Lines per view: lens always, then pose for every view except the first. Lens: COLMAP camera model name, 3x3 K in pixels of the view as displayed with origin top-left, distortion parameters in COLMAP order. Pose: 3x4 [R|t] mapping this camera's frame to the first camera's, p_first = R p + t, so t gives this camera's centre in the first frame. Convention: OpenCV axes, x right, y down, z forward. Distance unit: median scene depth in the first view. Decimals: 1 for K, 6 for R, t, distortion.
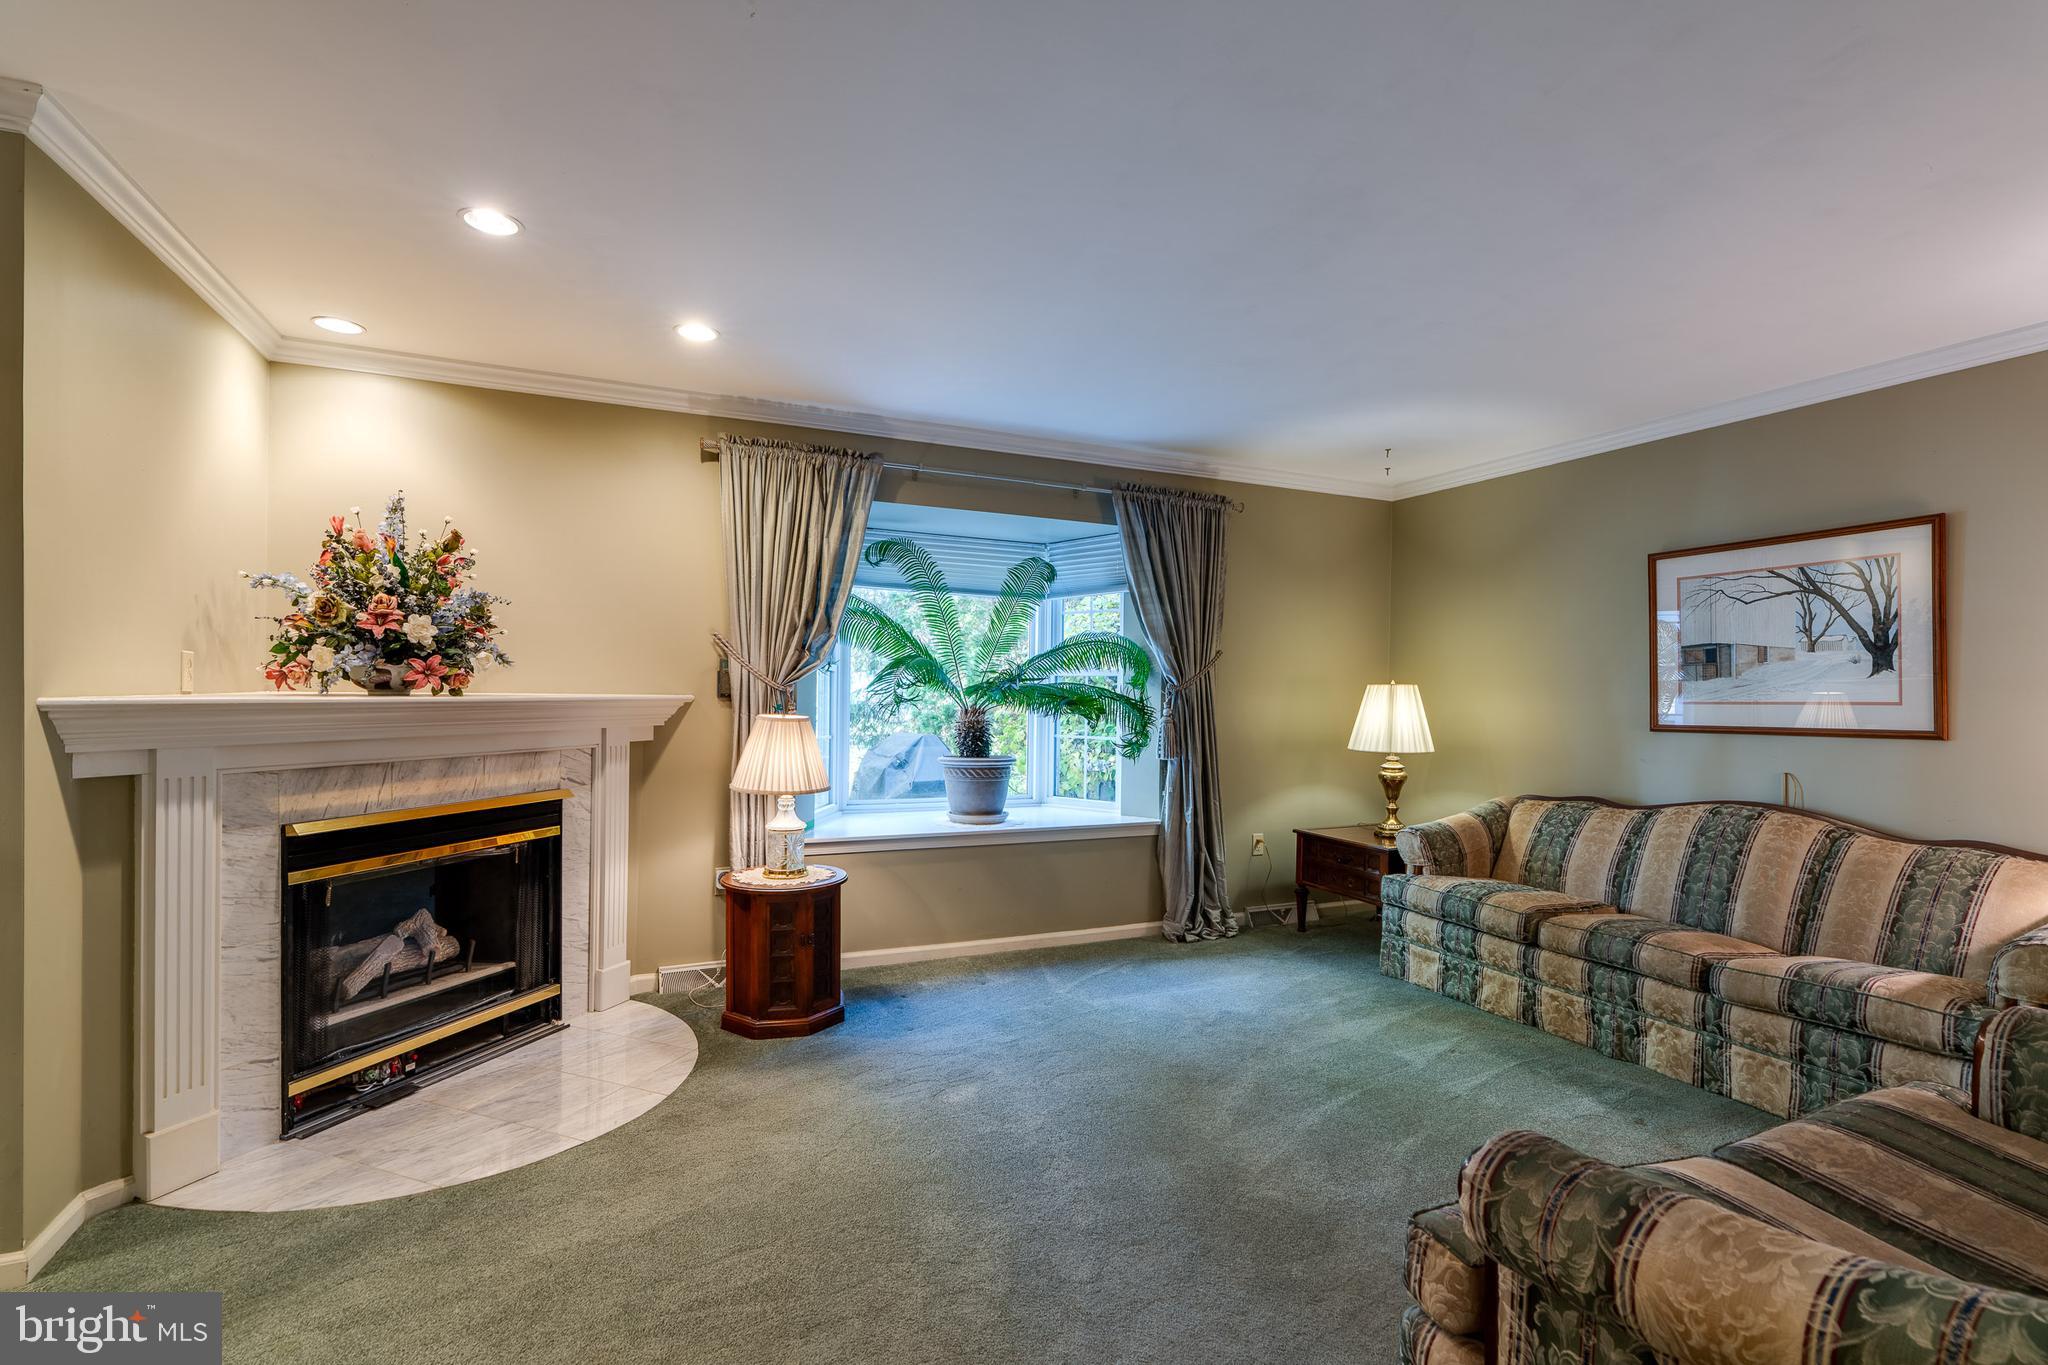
lens RADIAL K [[945.1, 0, 1022.6], [0, 945.1, 687.4], [0, 0, 1]] dist [0.001981, 0.000691]
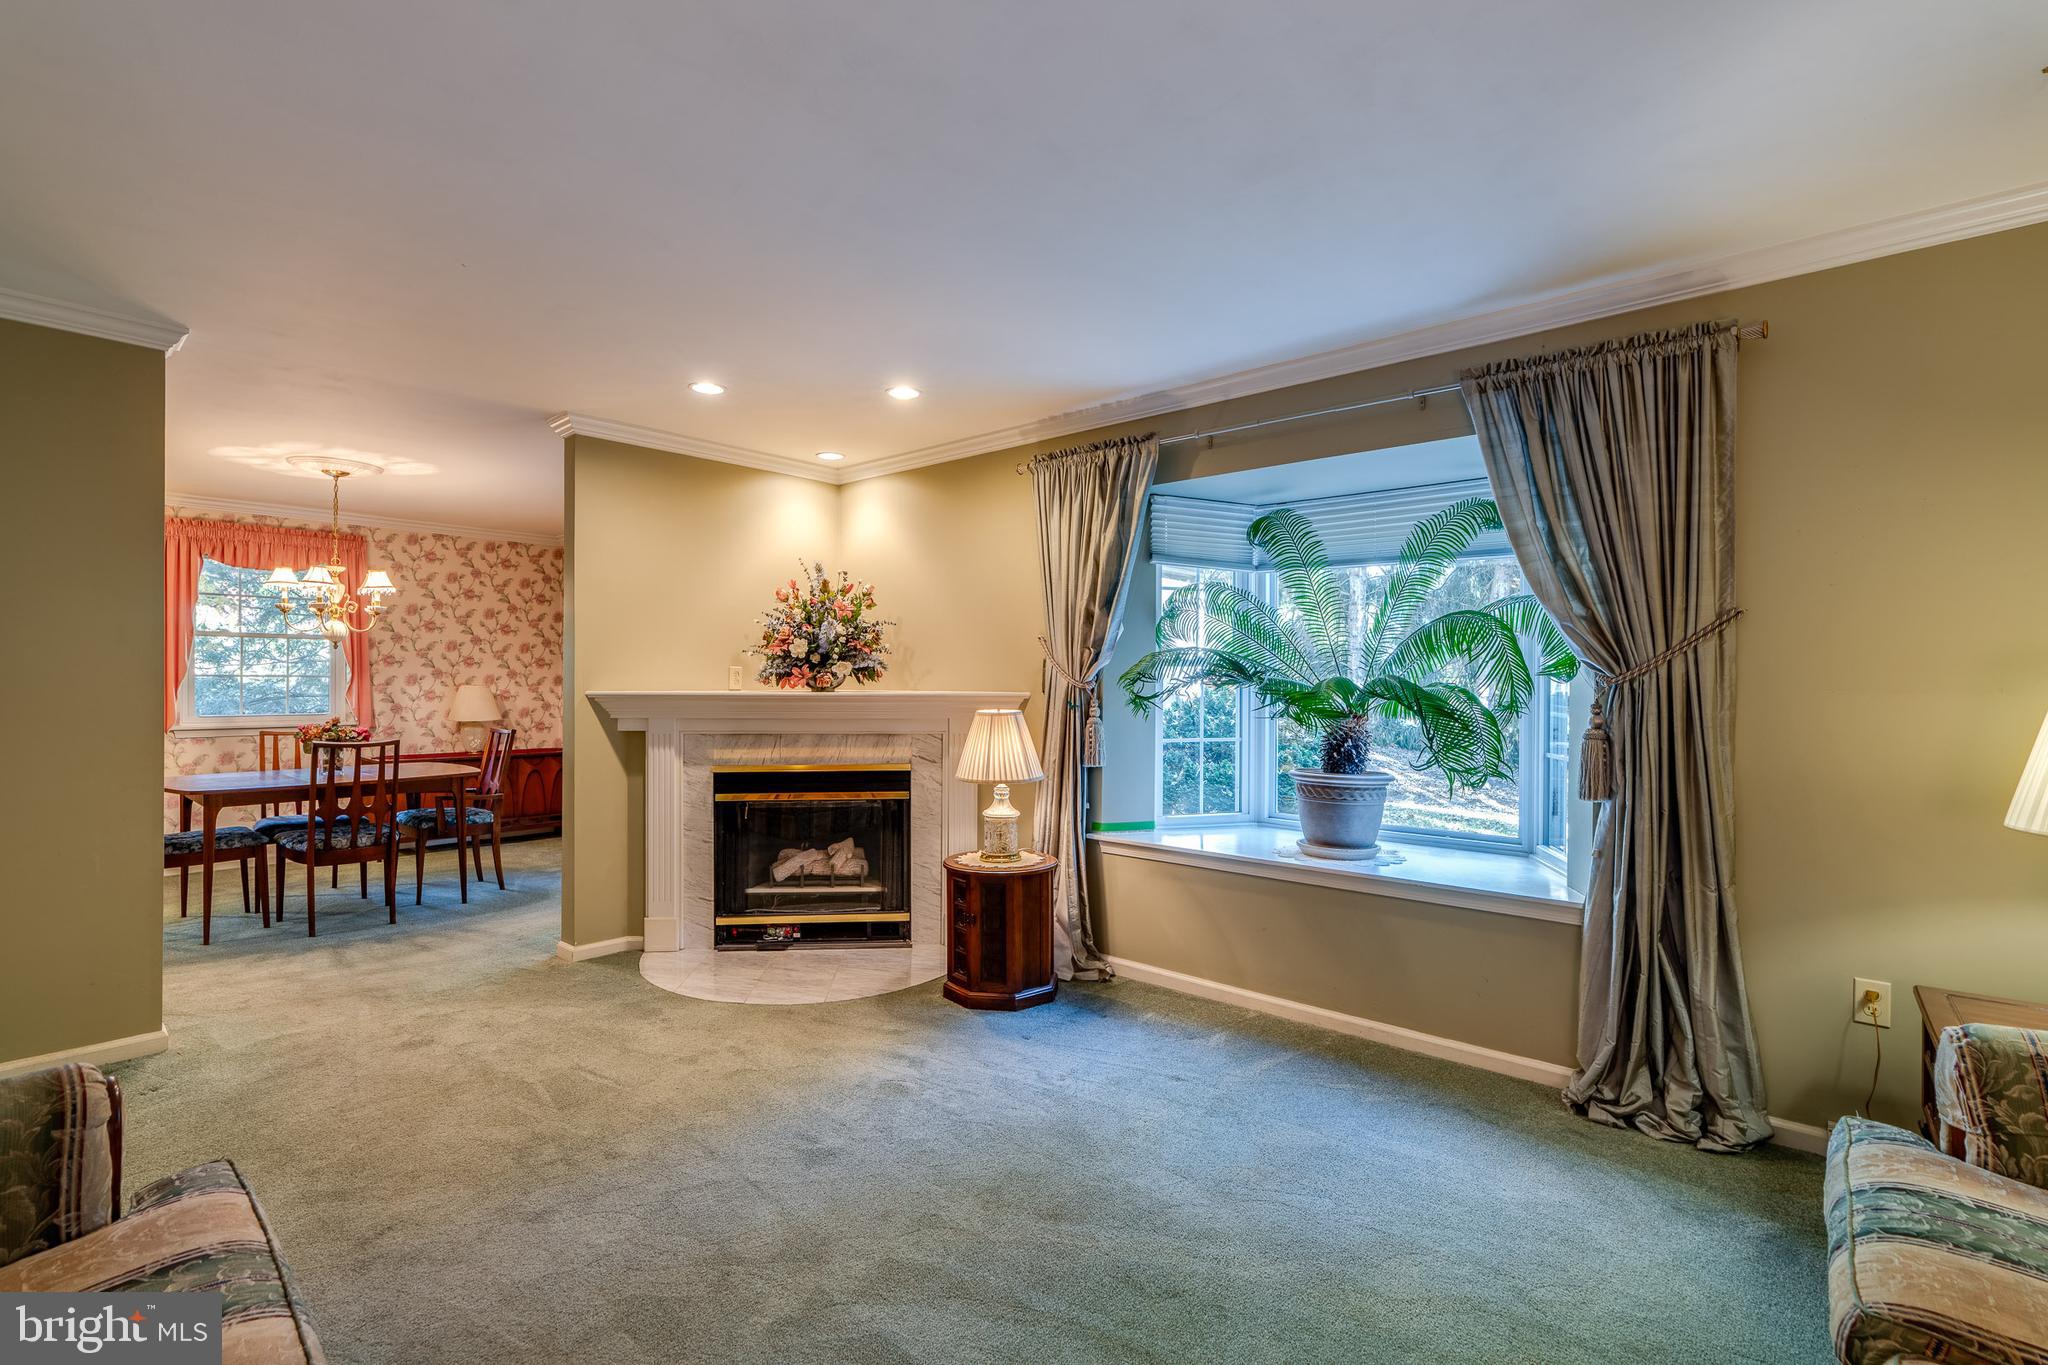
lens RADIAL K [[953.1, 0, 1016.4], [0, 953.1, 674.4], [0, 0, 1]] dist [-0.005164, 0.000381]
pose [[0.401599, -0.021302, -0.915568, 0.710214], [0.001955, 0.999747, -0.022403, 0.012595], [0.915813, 0.007207, 0.401539, 0.551347]]
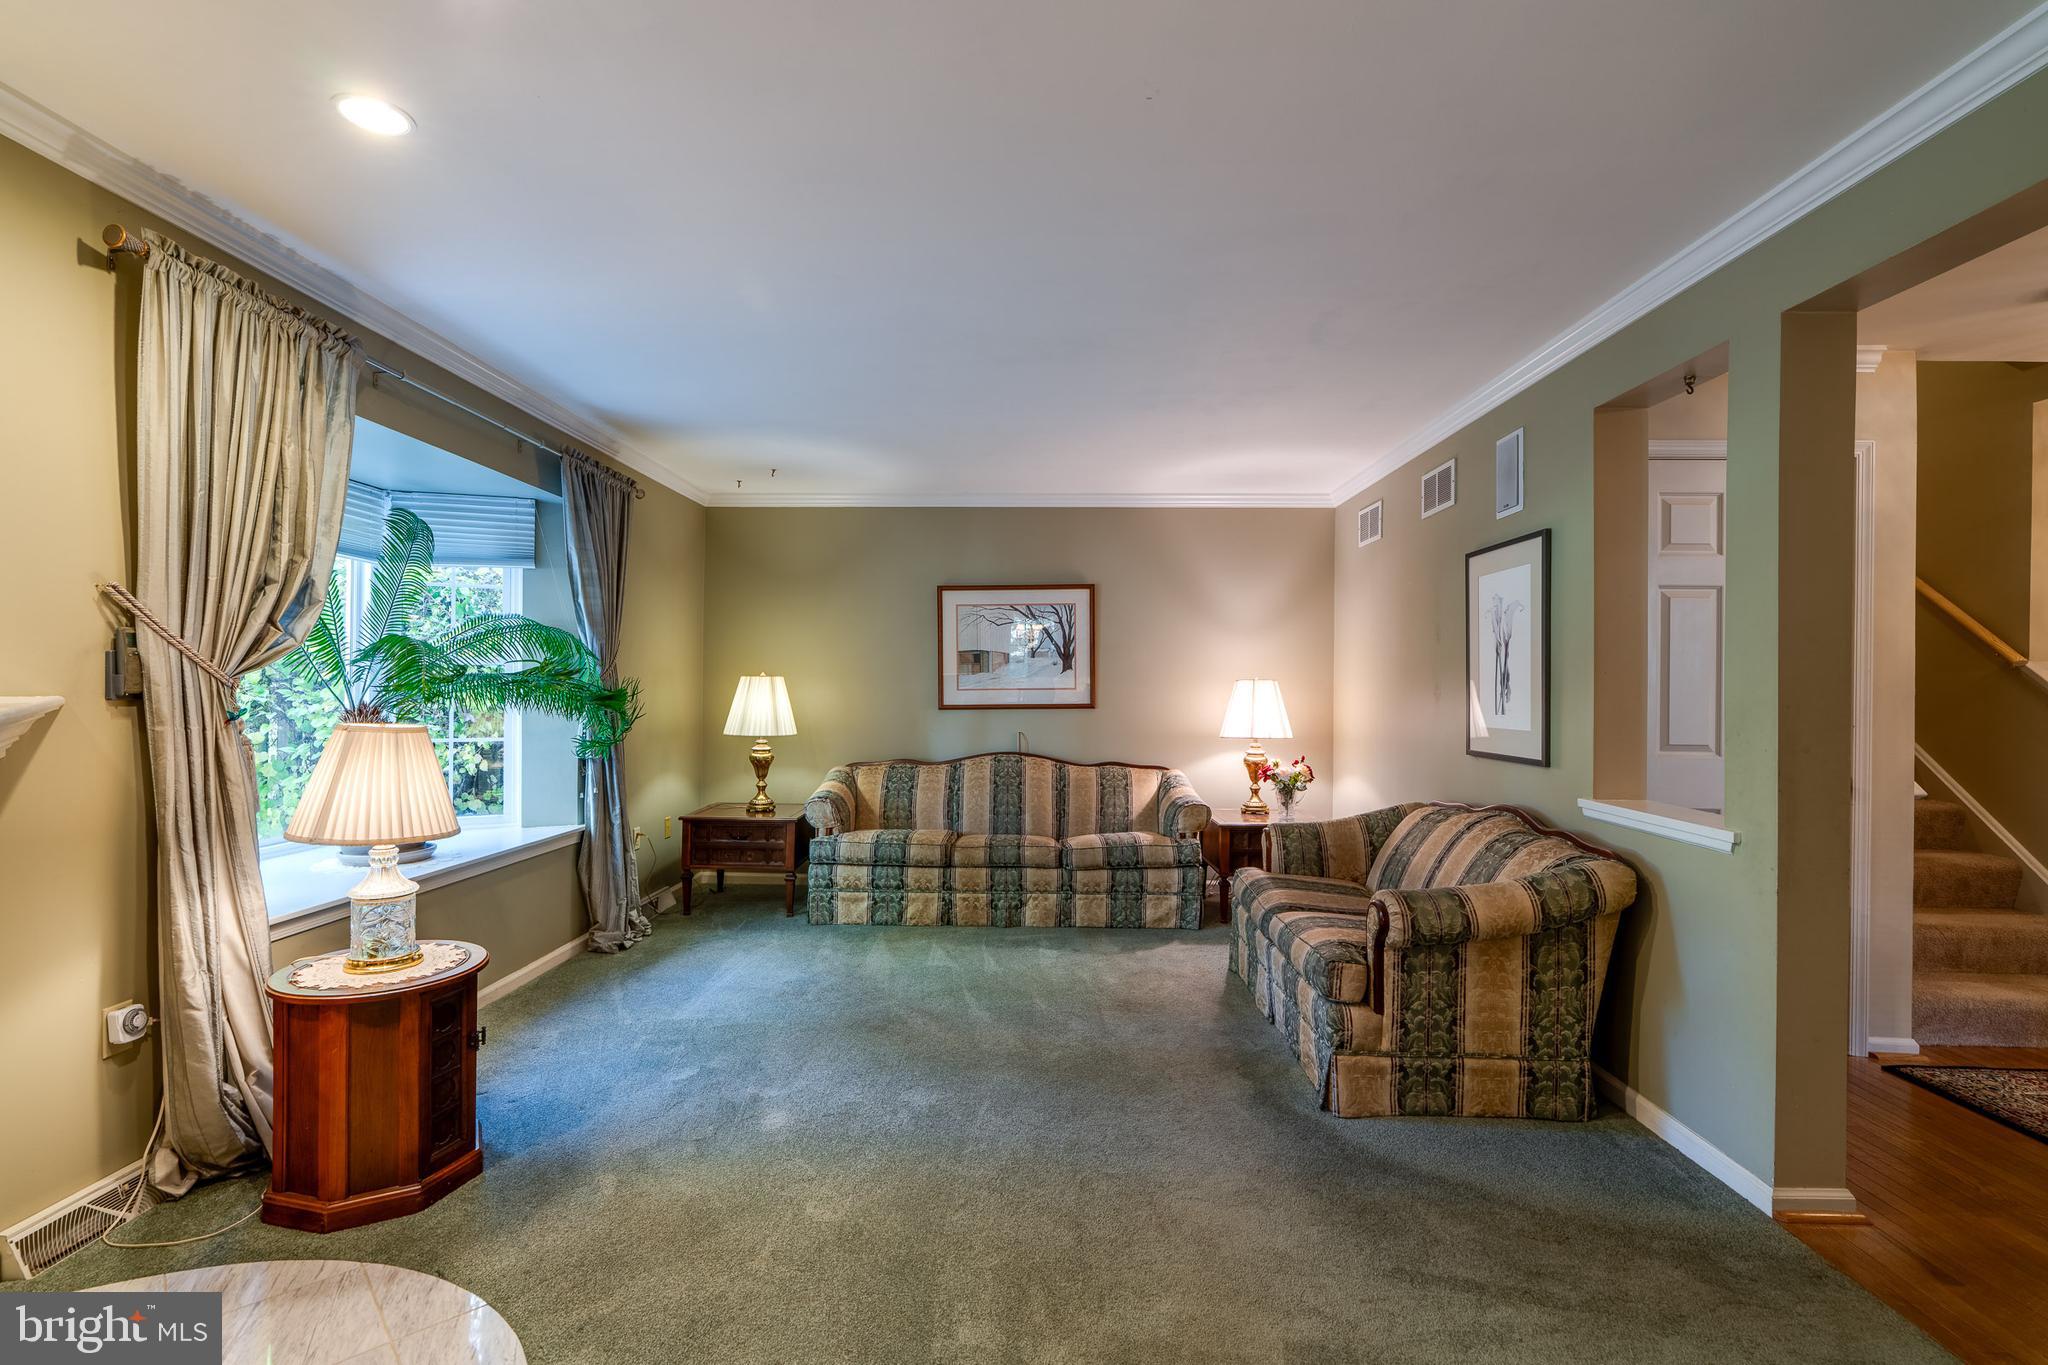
lens RADIAL K [[933.2, 0, 1024.0], [0, 933.2, 682.5], [0, 0, 1]] dist [-0.004400, 0.000385]
pose [[0.433966, -0.005049, 0.900915, -0.611220], [-0.002589, 0.999973, 0.006851, -0.005305], [-0.900926, -0.005306, 0.433941, 0.297816]]
